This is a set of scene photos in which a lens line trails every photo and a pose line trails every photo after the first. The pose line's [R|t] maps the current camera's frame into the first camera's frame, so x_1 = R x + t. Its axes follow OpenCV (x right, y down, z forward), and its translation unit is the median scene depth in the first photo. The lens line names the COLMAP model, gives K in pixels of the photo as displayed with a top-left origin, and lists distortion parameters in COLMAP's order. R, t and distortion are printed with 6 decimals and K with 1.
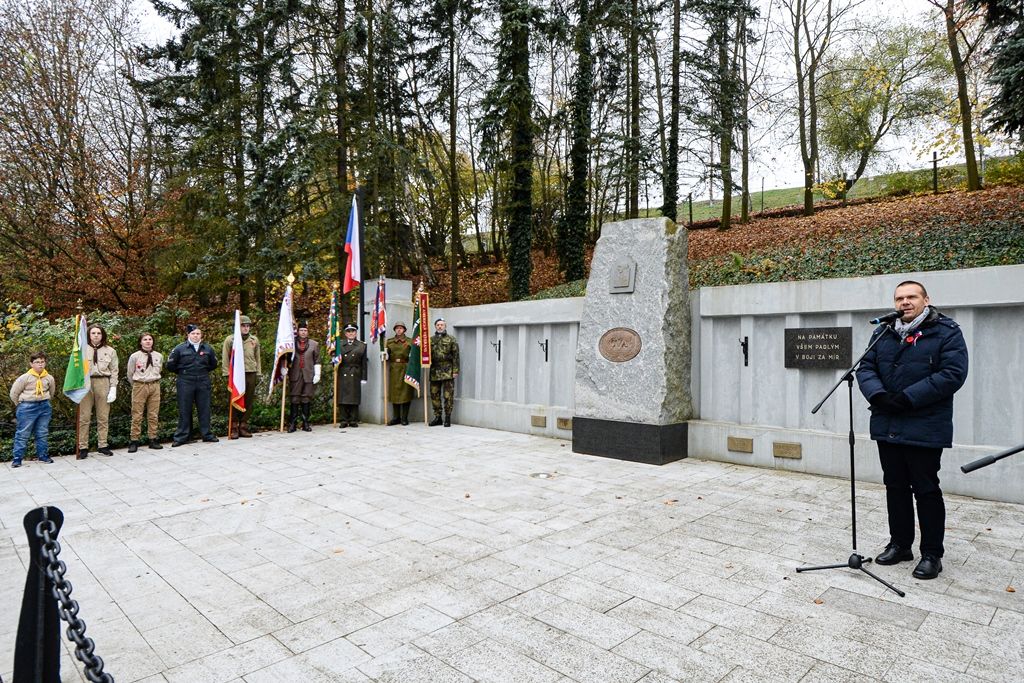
lens RADIAL K [[616.9, 0, 507.7], [0, 616.9, 340.4], [0, 0, 1]] dist [0.004346, -0.001036]
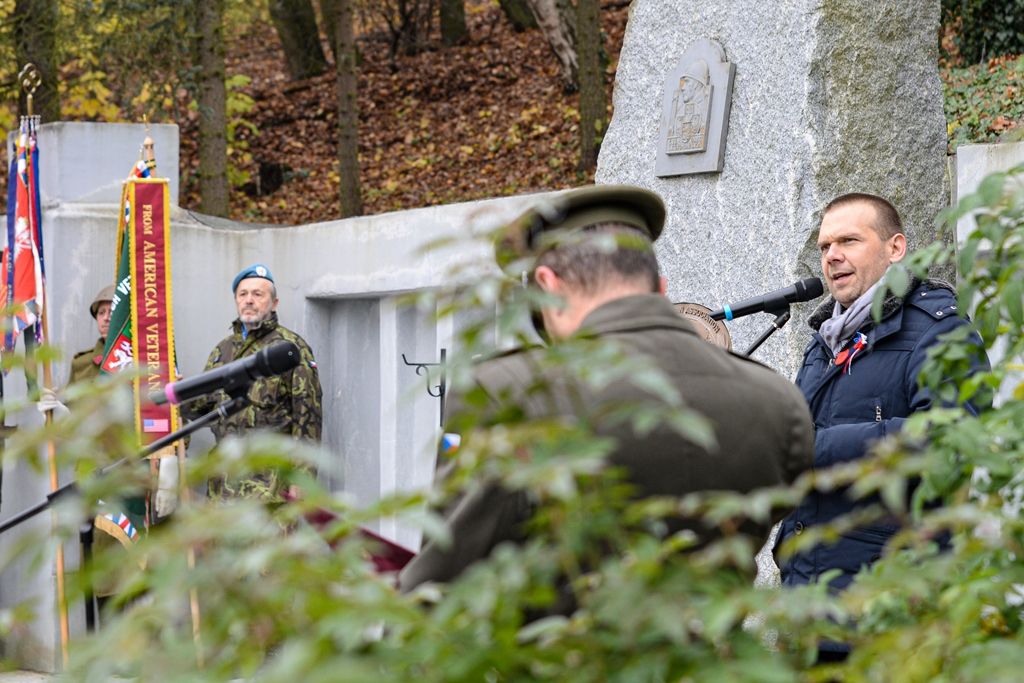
lens RADIAL K [[3197.1, 0, 509.6], [0, 3197.1, 339.6], [0, 0, 1]] dist [-0.416025, 0.000000]
pose [[0.974071, -0.026656, -0.224666, 0.436089], [0.028074, 0.999601, 0.003121, -0.011263], [0.224493, -0.009348, 0.974431, -0.406495]]
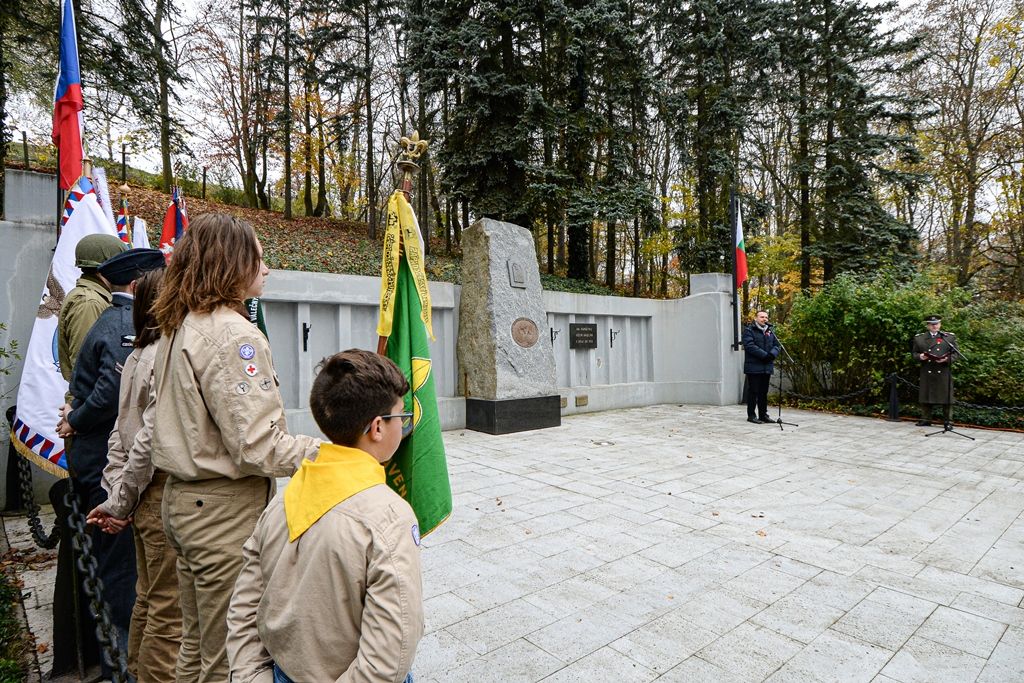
lens RADIAL K [[616.9, 0, 506.5], [0, 616.9, 334.8], [0, 0, 1]] dist [0.004346, -0.001036]
pose [[0.030637, 0.003652, 0.999524, -0.992043], [-0.017493, 0.999842, -0.003117, 0.015796], [-0.999377, -0.017389, 0.030696, 1.017444]]
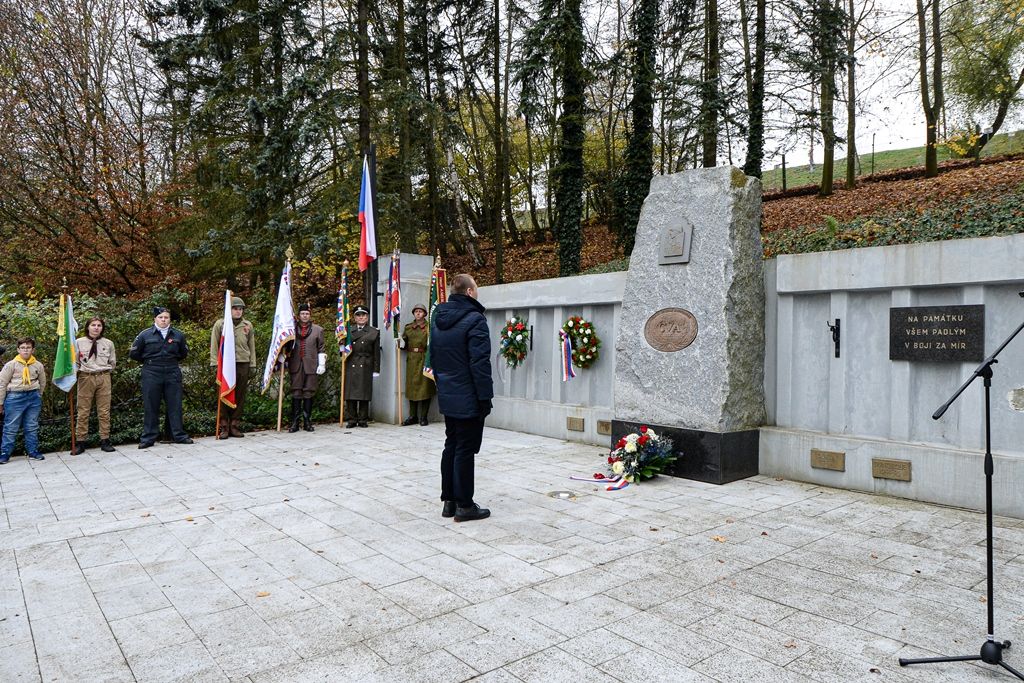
lens RADIAL K [[684.3, 0, 506.8], [0, 684.3, 338.8], [0, 0, 1]] dist [0.007596, -0.017084]
pose [[0.994763, 0.003072, -0.102167, 0.064297], [-0.001826, 0.999923, 0.012288, 0.008528], [0.102197, -0.012037, 0.994691, 0.112804]]
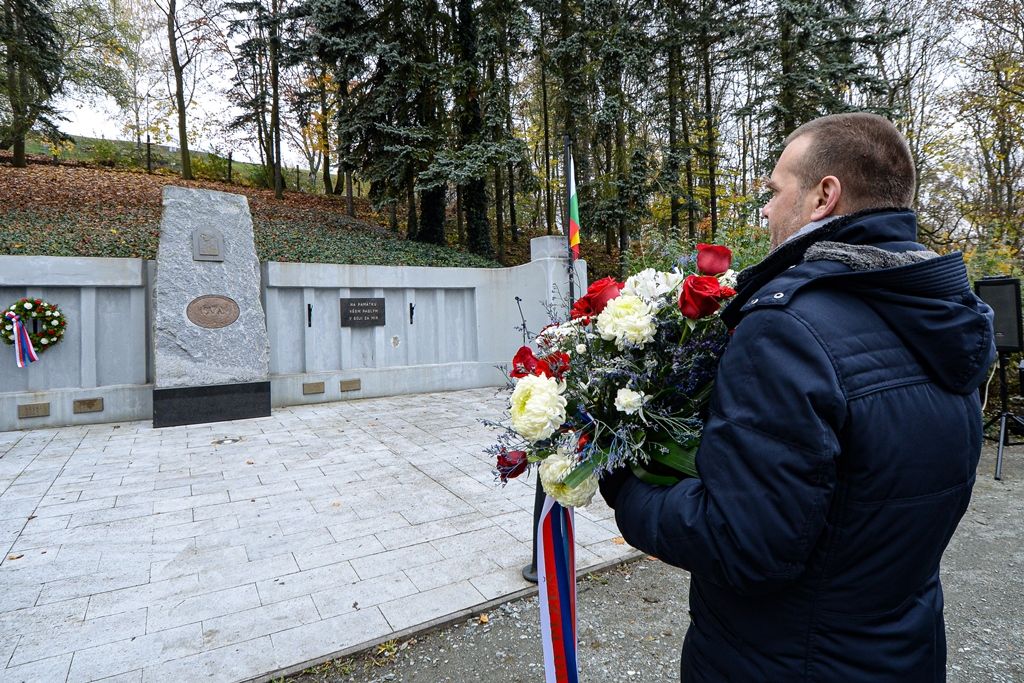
lens RADIAL K [[604.4, 0, 562.9], [0, 604.4, 308.1], [0, 0, 1]] dist [-0.004664, -0.007957]
pose [[0.182318, -0.004269, 0.983230, -0.716543], [0.001977, 0.999990, 0.003976, -0.001403], [-0.983238, 0.001219, 0.182325, 0.246244]]
